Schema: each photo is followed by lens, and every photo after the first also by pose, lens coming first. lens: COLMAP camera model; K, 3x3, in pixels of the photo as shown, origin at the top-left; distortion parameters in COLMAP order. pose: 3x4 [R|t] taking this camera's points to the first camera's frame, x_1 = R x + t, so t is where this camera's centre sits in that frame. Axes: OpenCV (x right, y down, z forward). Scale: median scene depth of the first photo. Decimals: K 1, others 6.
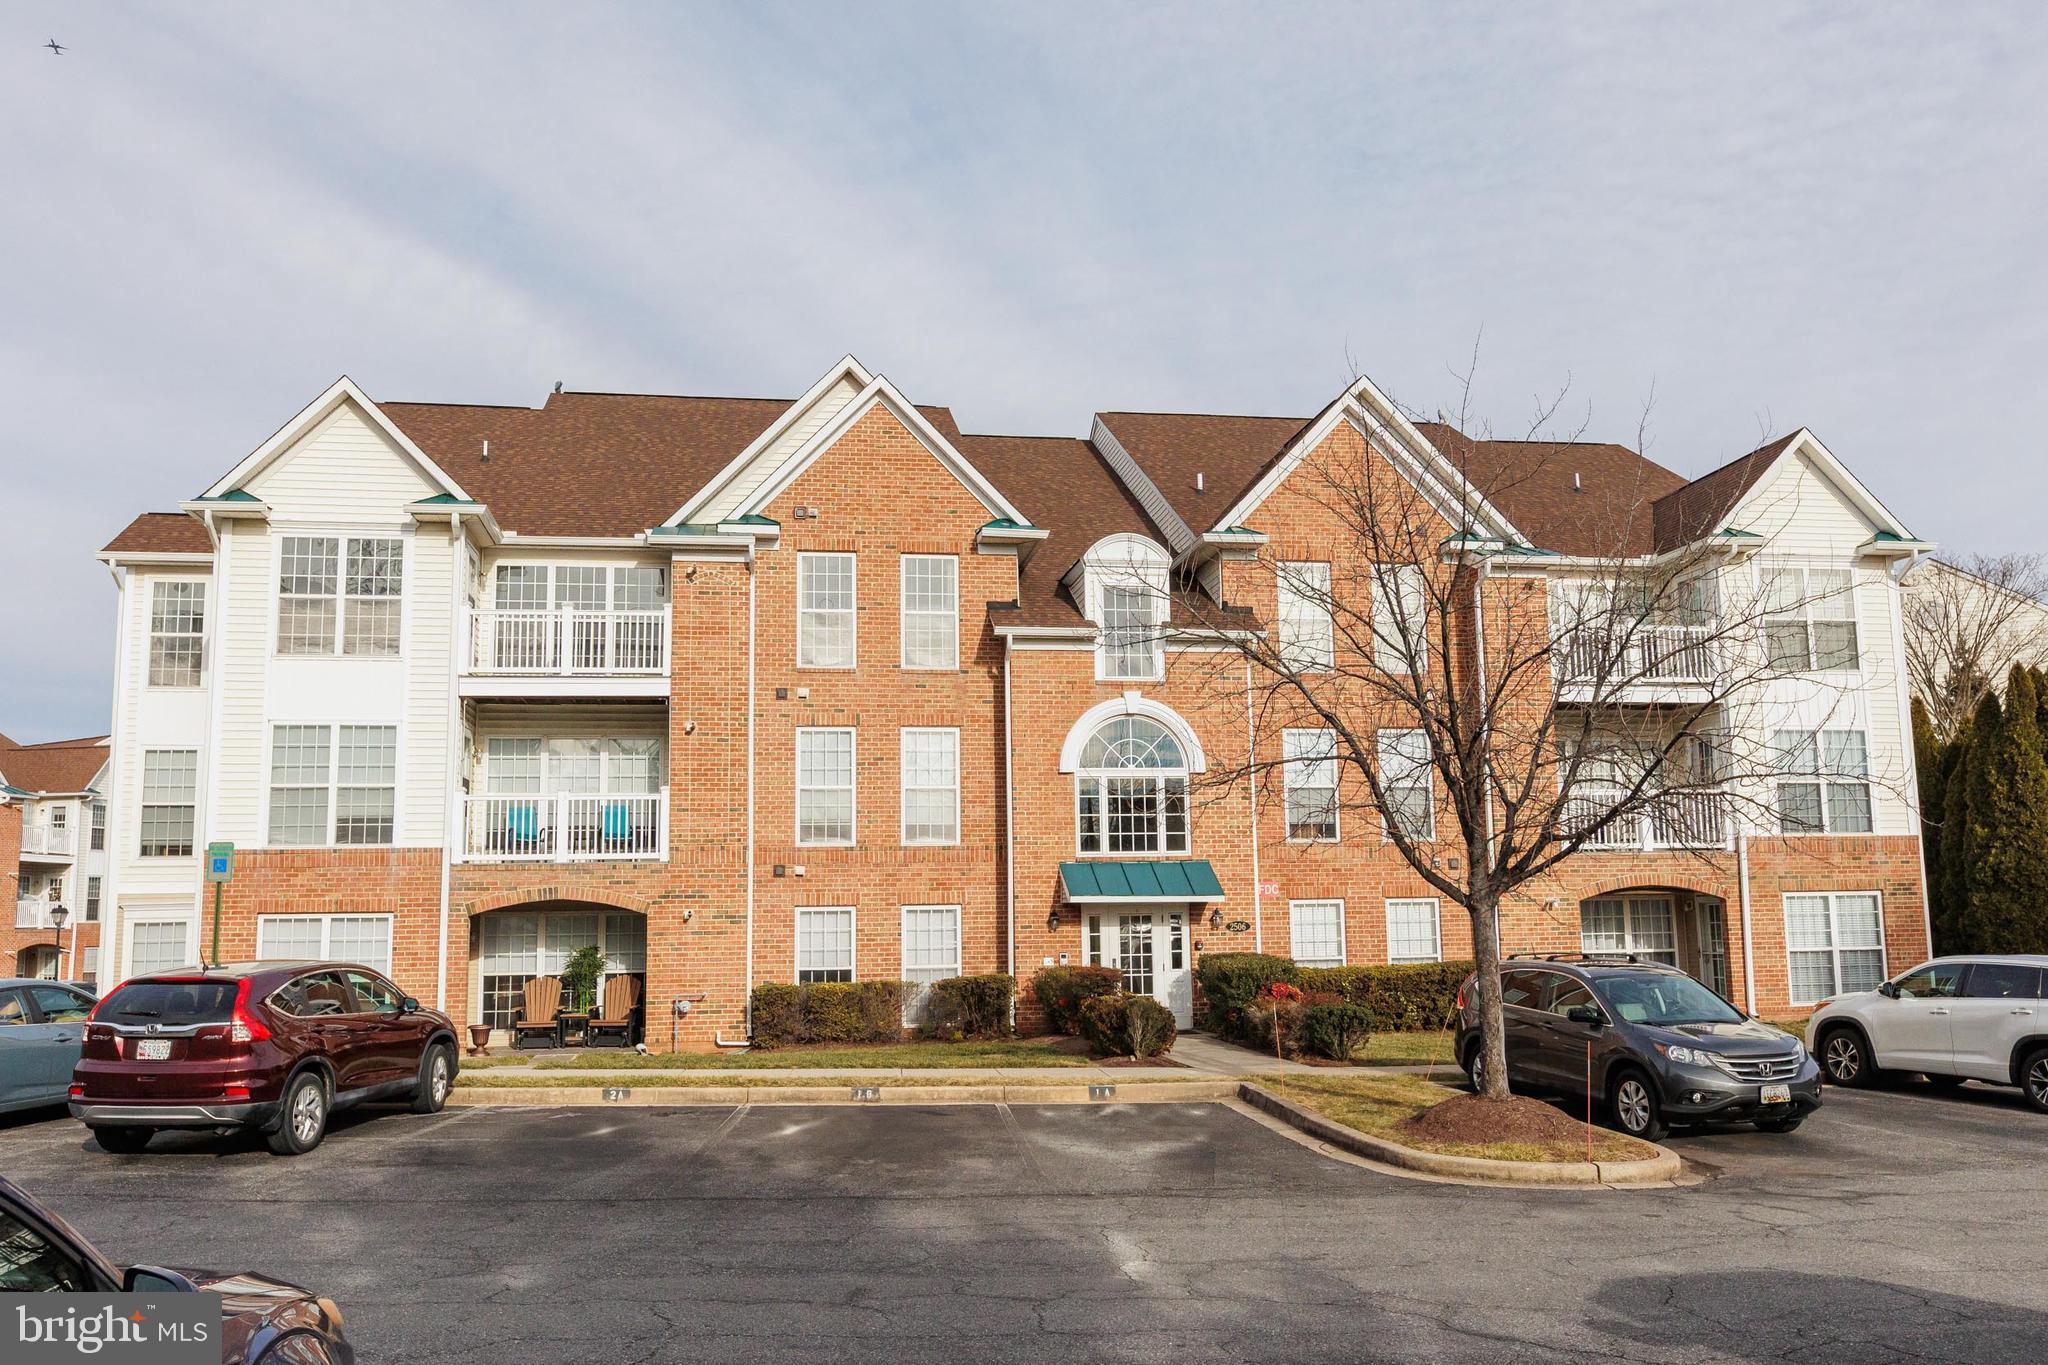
lens RADIAL K [[1688.7, 0, 1024.0], [0, 1688.7, 682.5], [0, 0, 1]] dist [-0.010987, 0.004090]
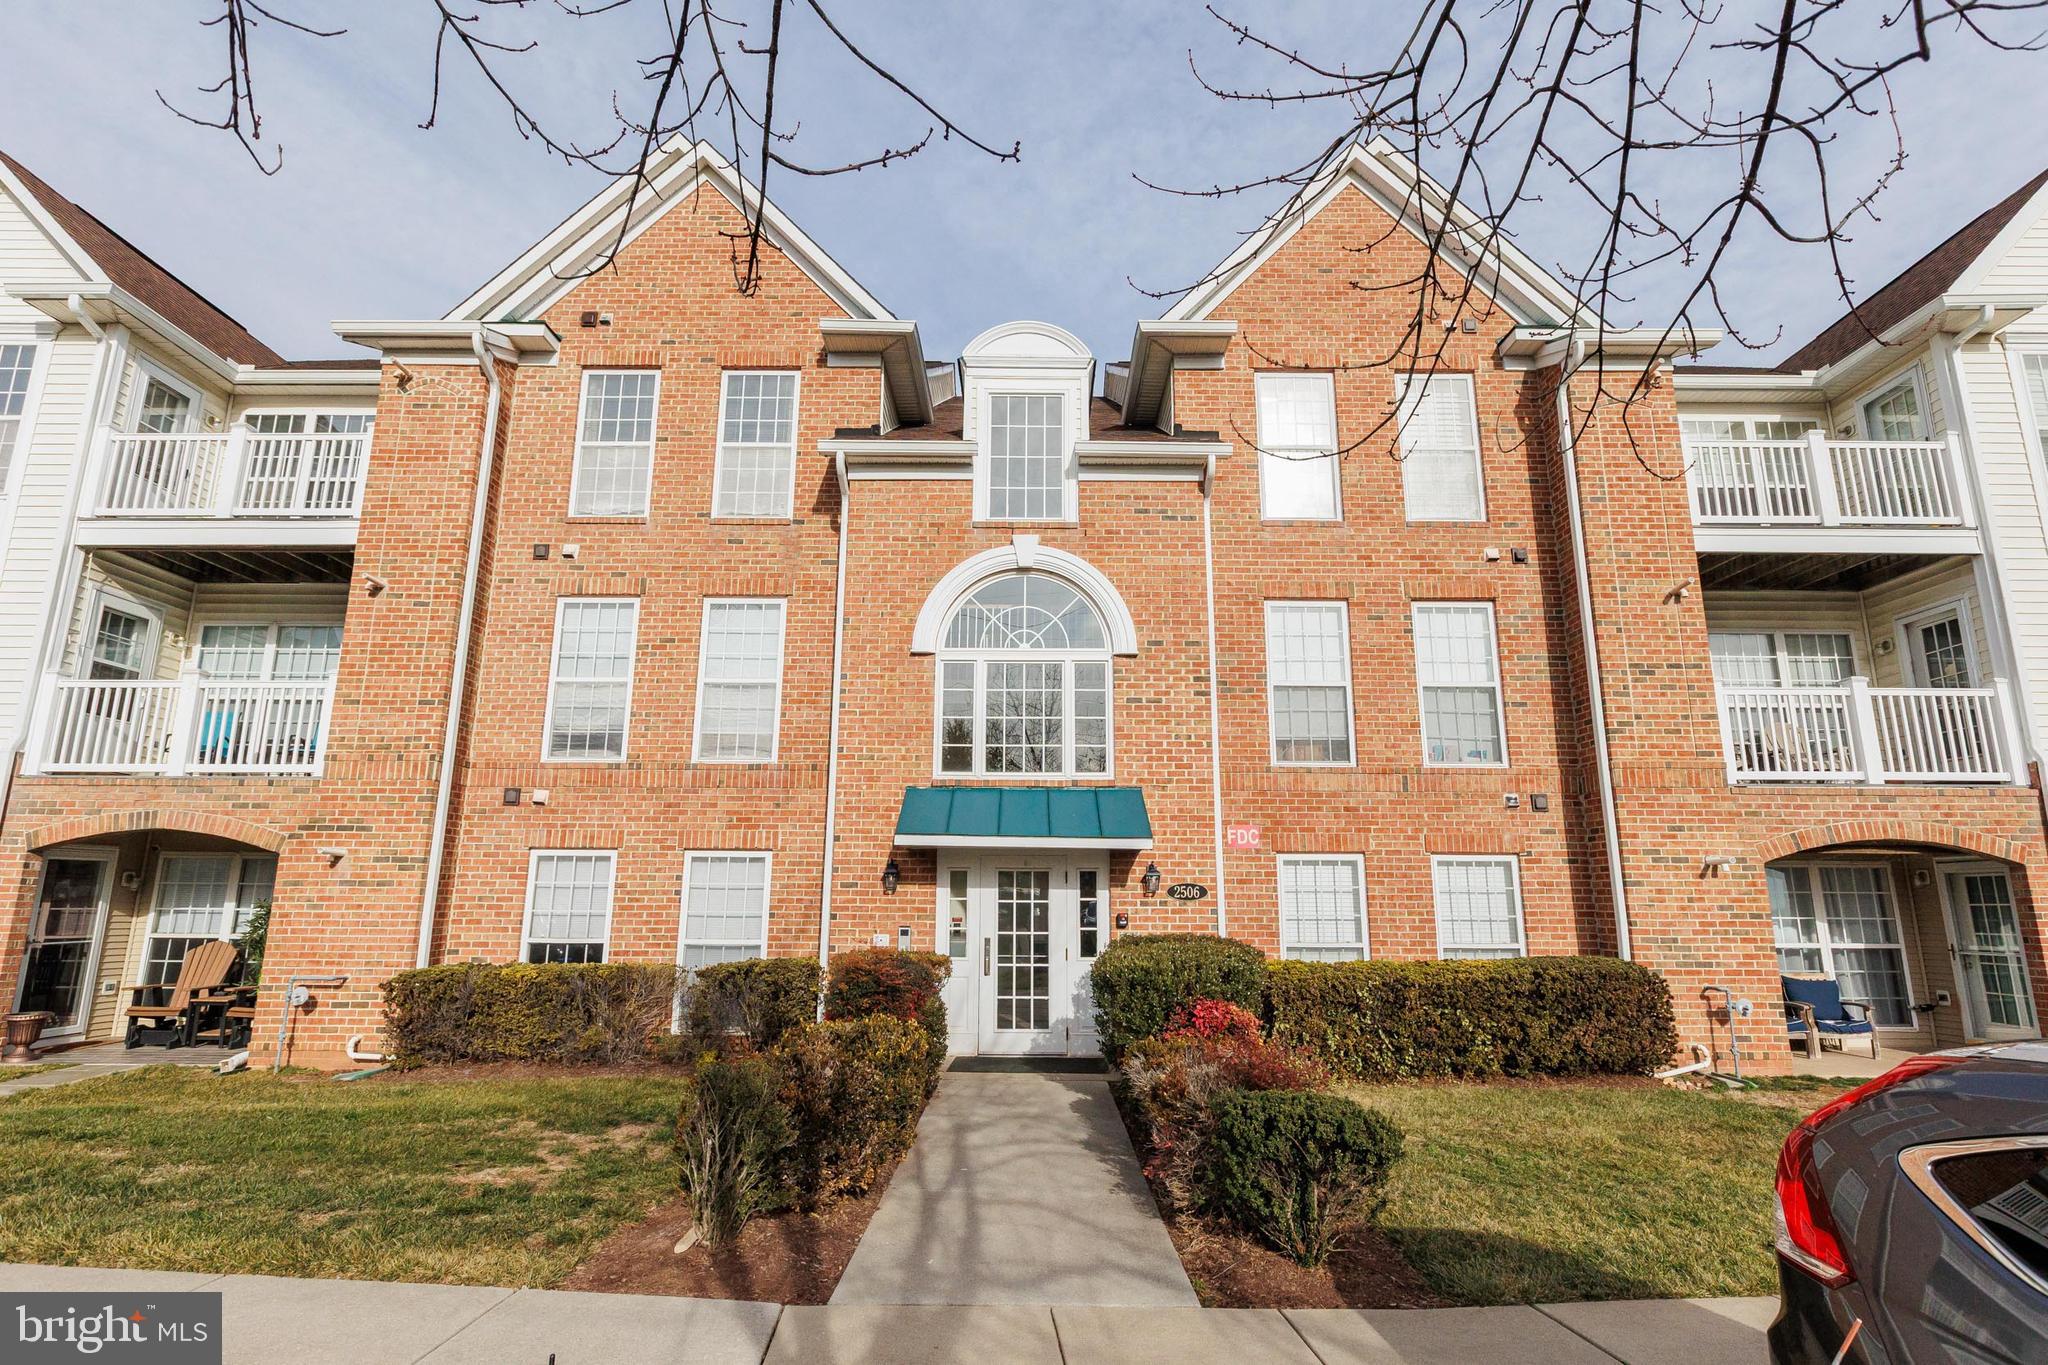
lens RADIAL K [[1028.8, 0, 1024.0], [0, 1028.8, 682.5], [0, 0, 1]] dist [-0.001343, 0.000150]
pose [[0.986284, -0.012900, -0.164554, 0.131023], [0.001763, 0.997708, -0.067642, 0.092162], [0.165049, 0.066424, 0.984046, 0.604660]]
